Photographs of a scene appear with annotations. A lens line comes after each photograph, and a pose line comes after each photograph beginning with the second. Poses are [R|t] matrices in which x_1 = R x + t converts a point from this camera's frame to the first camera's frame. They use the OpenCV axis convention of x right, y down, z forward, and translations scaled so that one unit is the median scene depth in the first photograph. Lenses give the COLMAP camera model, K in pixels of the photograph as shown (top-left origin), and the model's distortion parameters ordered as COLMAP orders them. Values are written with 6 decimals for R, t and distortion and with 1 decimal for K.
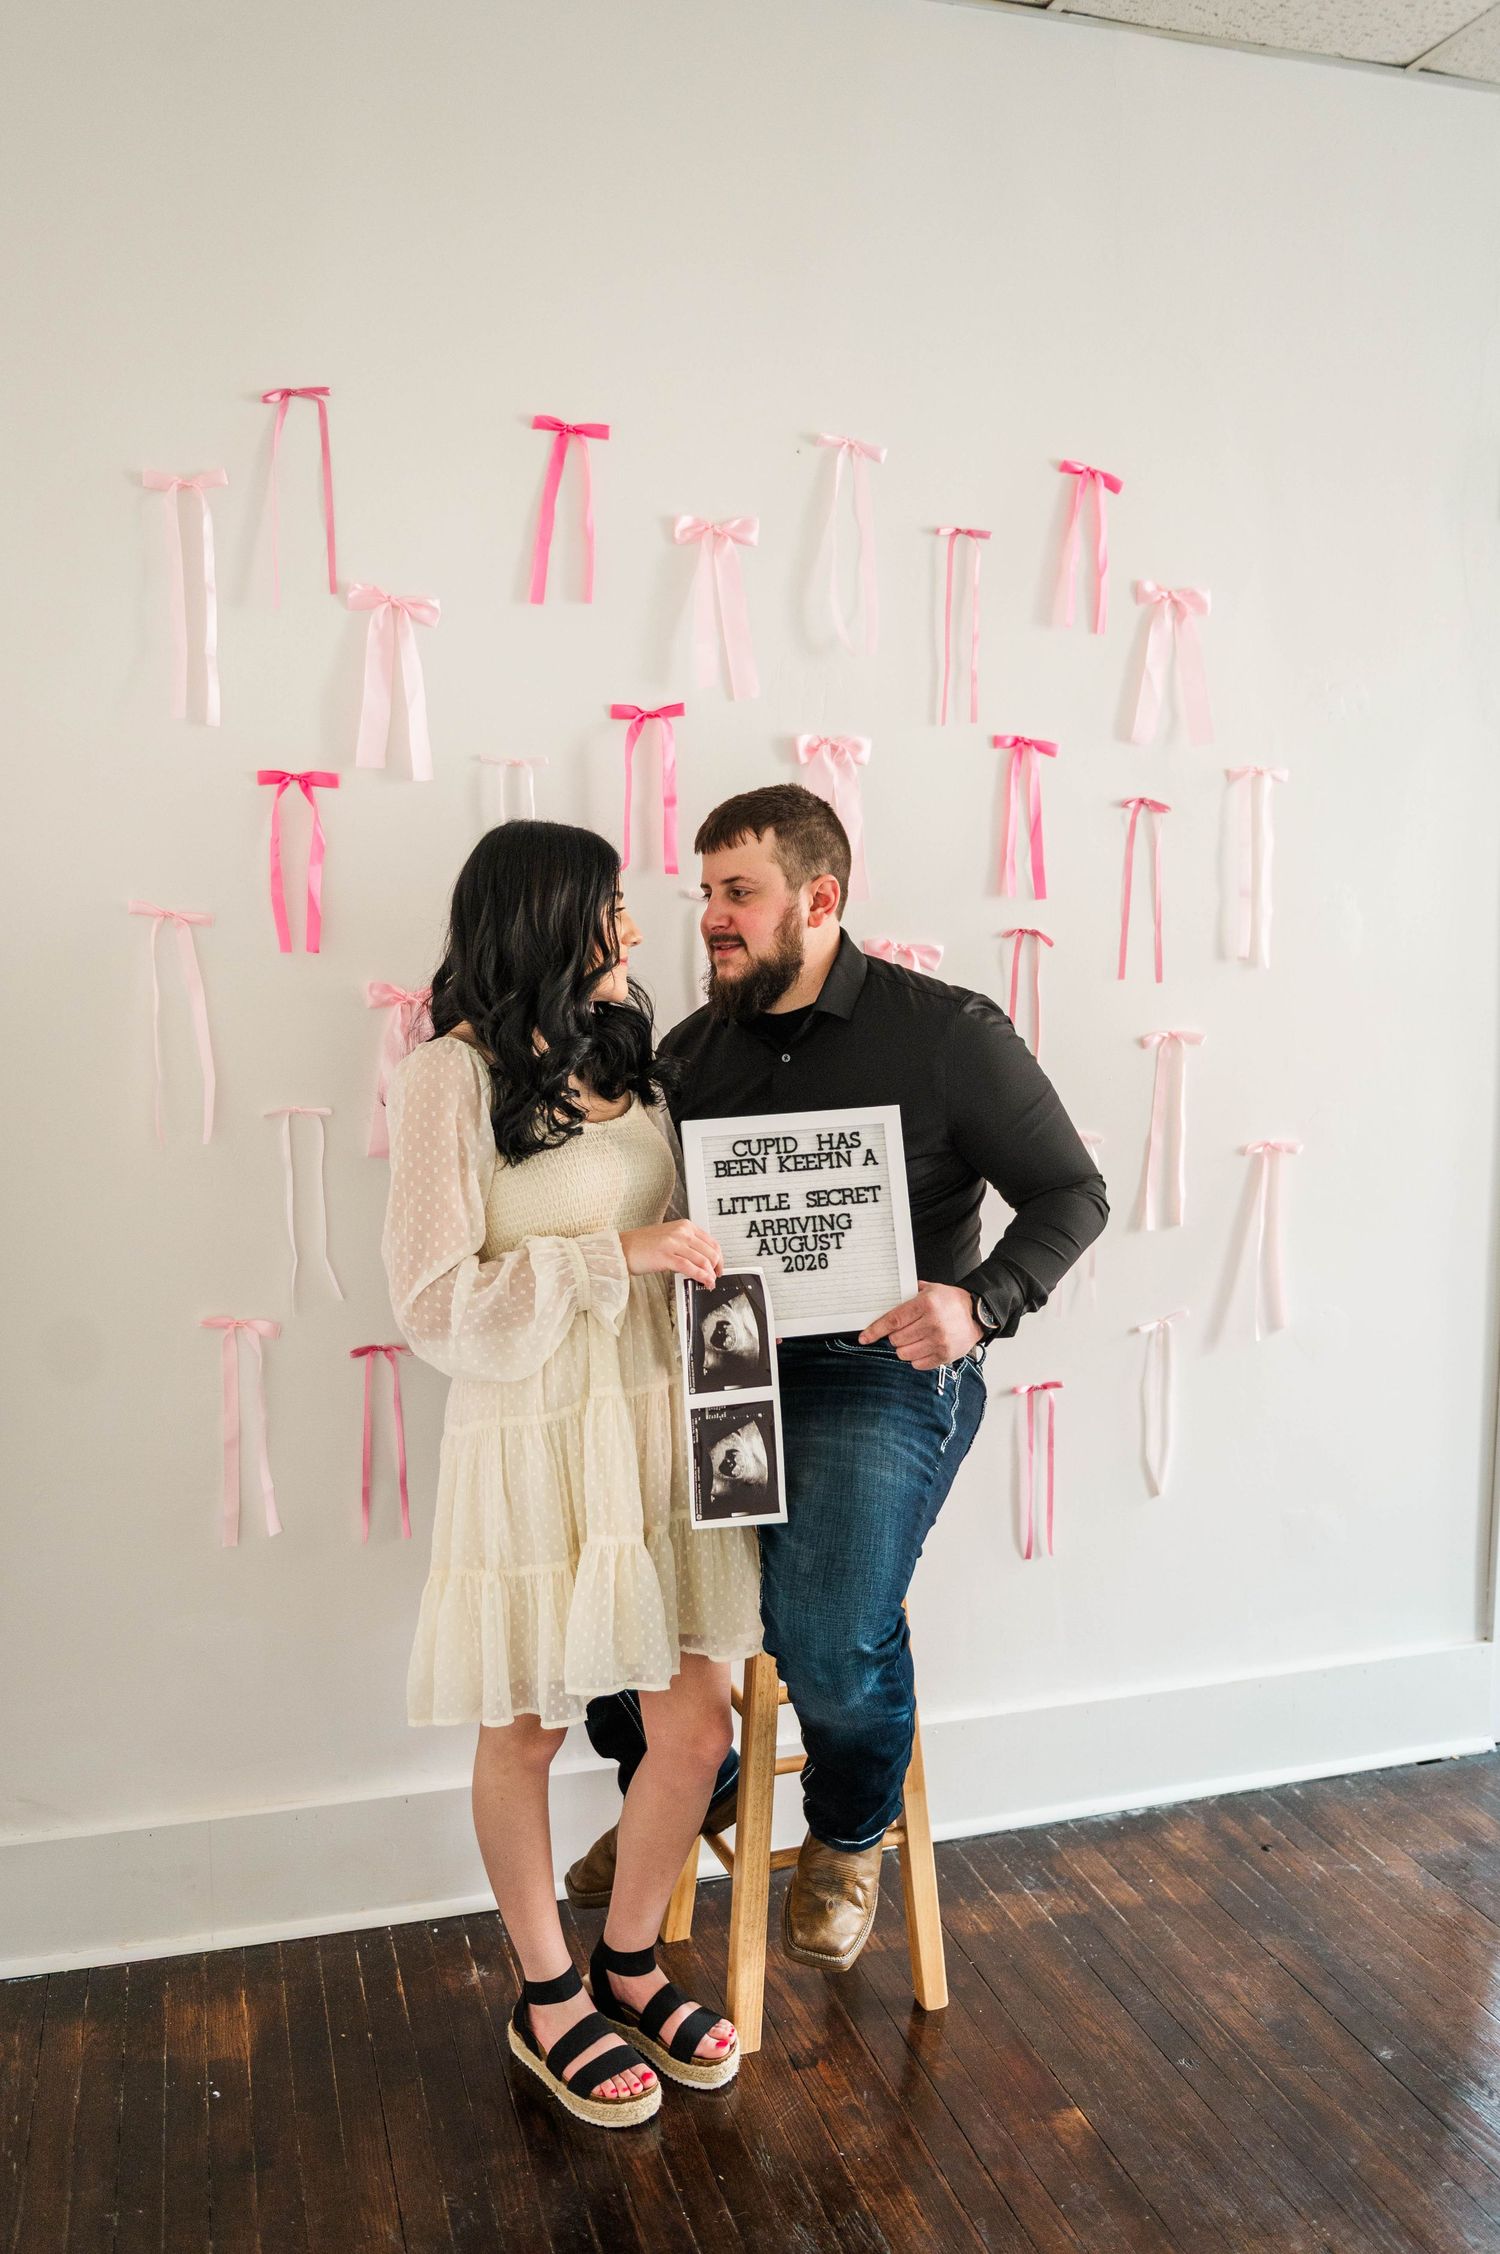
lens RADIAL K [[1839.5, 0, 749.8], [0, 1839.5, 1136.0], [0, 0, 1]] dist [0.015024, 0.010665]
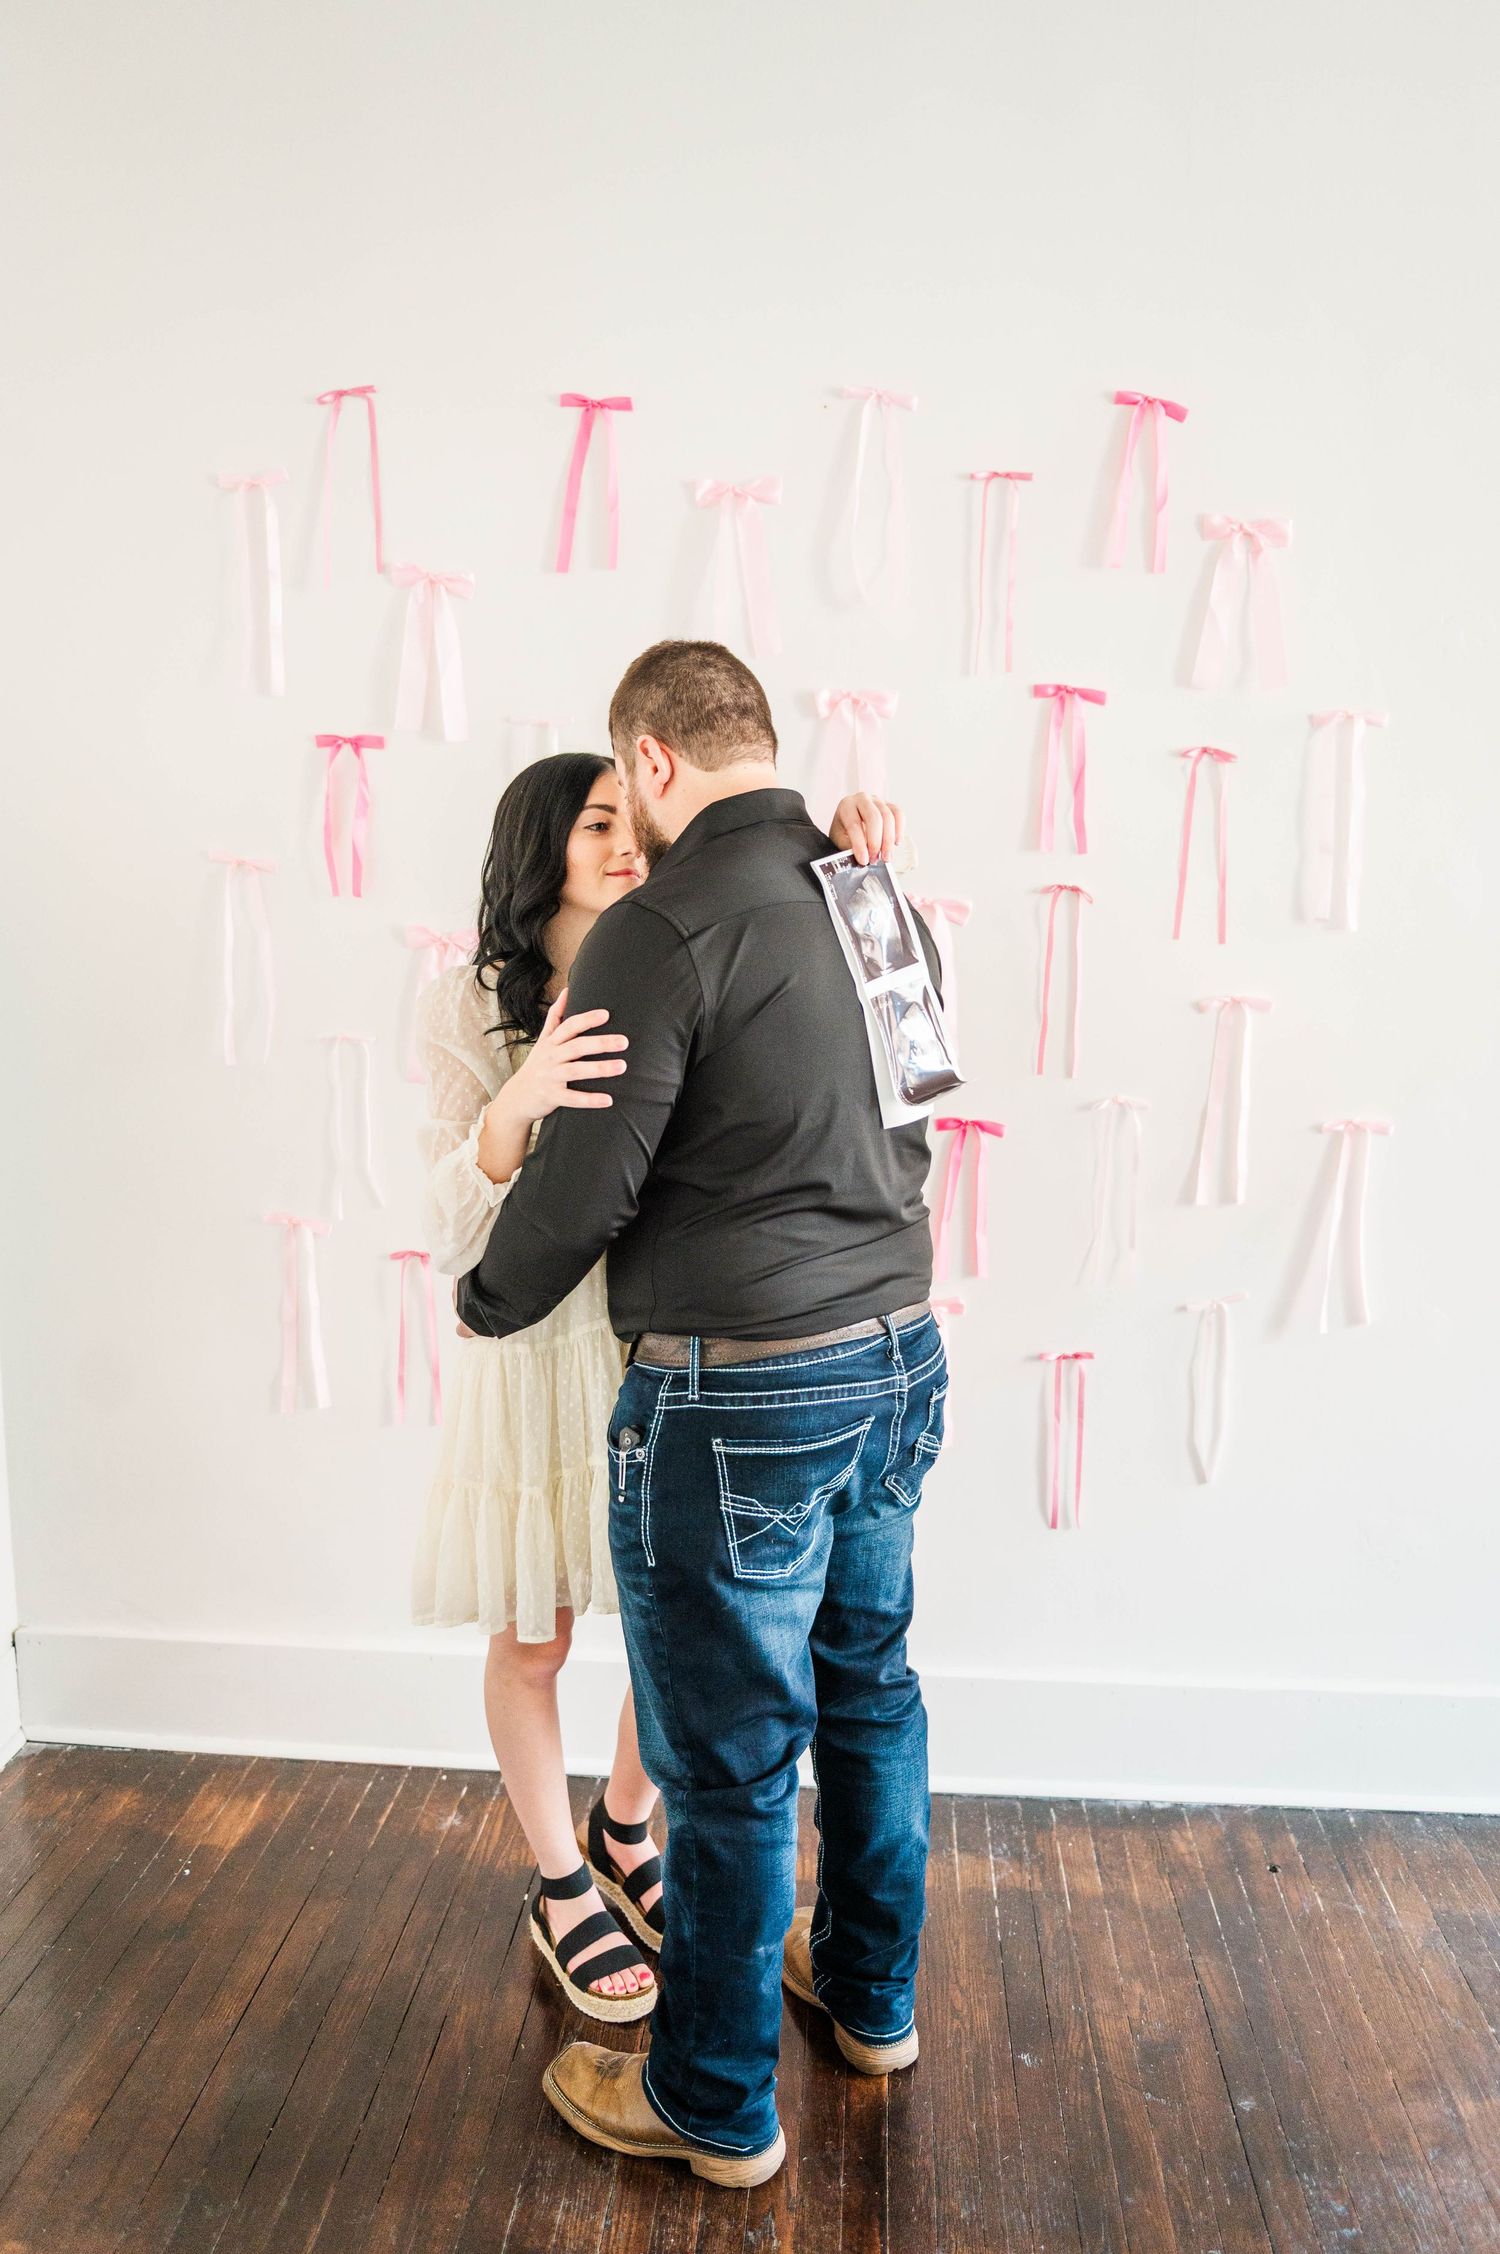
lens RADIAL K [[1736.2, 0, 754.9], [0, 1736.2, 1120.0], [0, 0, 1]] dist [0.010187, 0.003094]
pose [[0.932692, 0.062576, -0.355204, 0.344864], [-0.051944, 0.997872, 0.039399, -0.017234], [0.356913, -0.018297, 0.933958, 0.089589]]
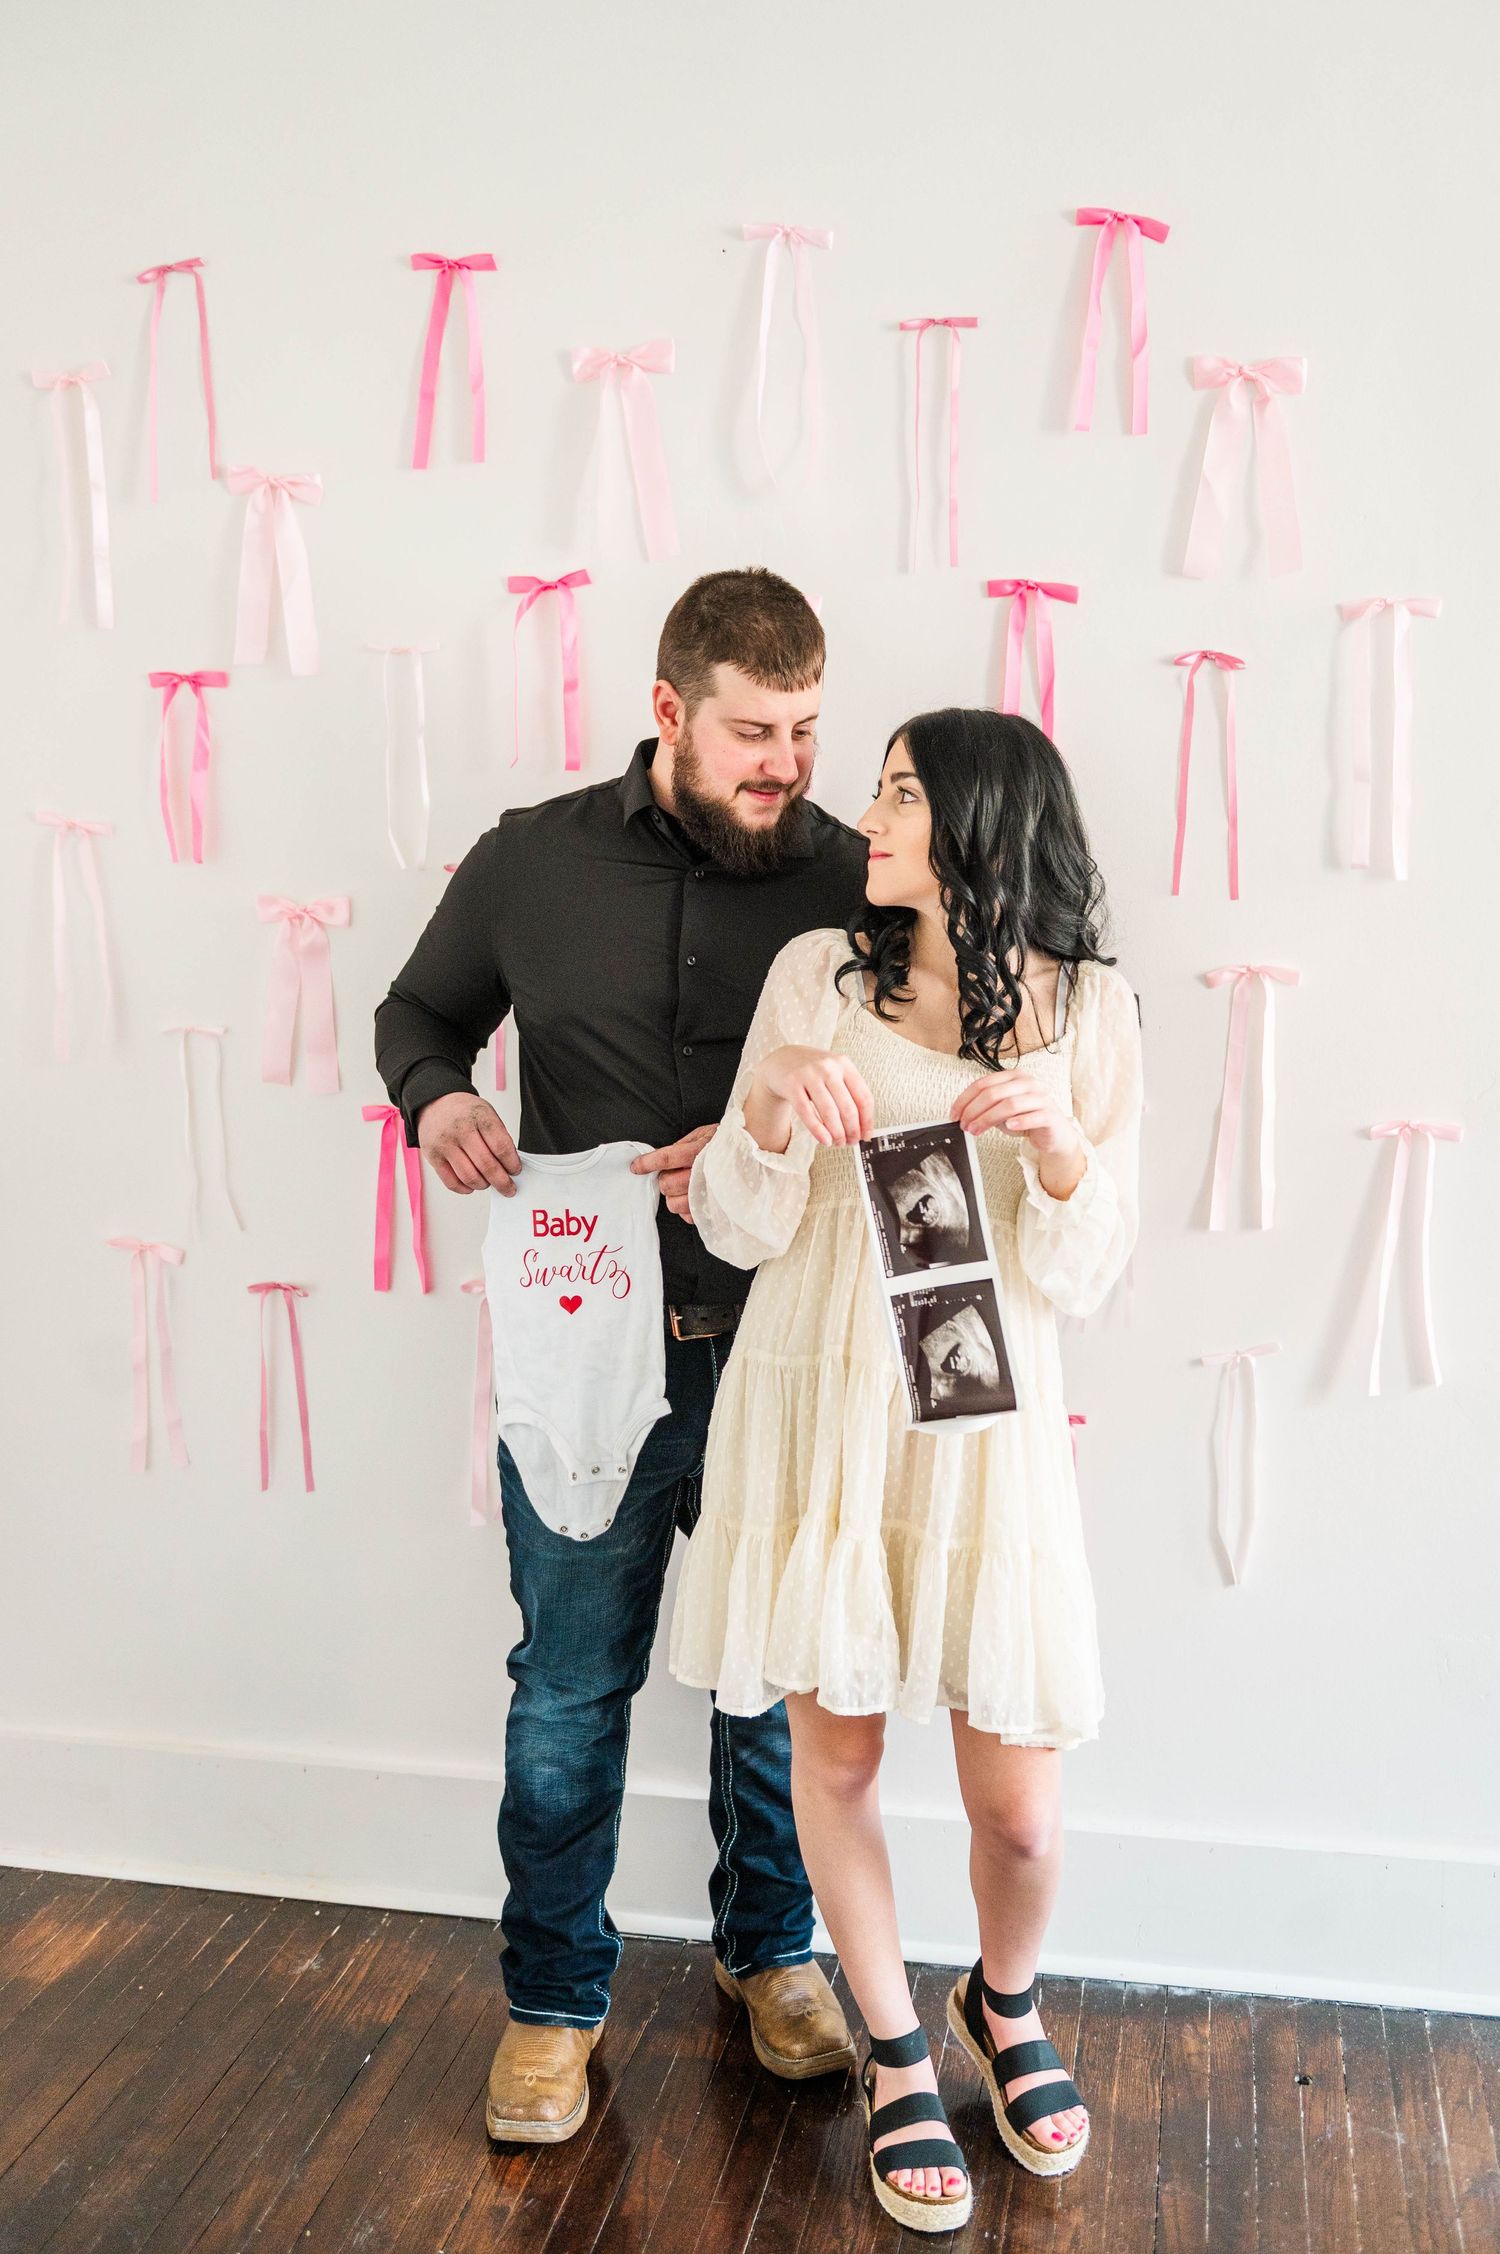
lens RADIAL K [[2163.3, 0, 746.4], [0, 2163.3, 1115.1], [0, 0, 1]] dist [0.021168, 0.000000]
pose [[0.871451, 0.057288, -0.487126, 0.517380], [-0.041724, 0.998214, 0.042751, -0.027585], [0.488705, -0.016930, 0.872285, 0.151022]]
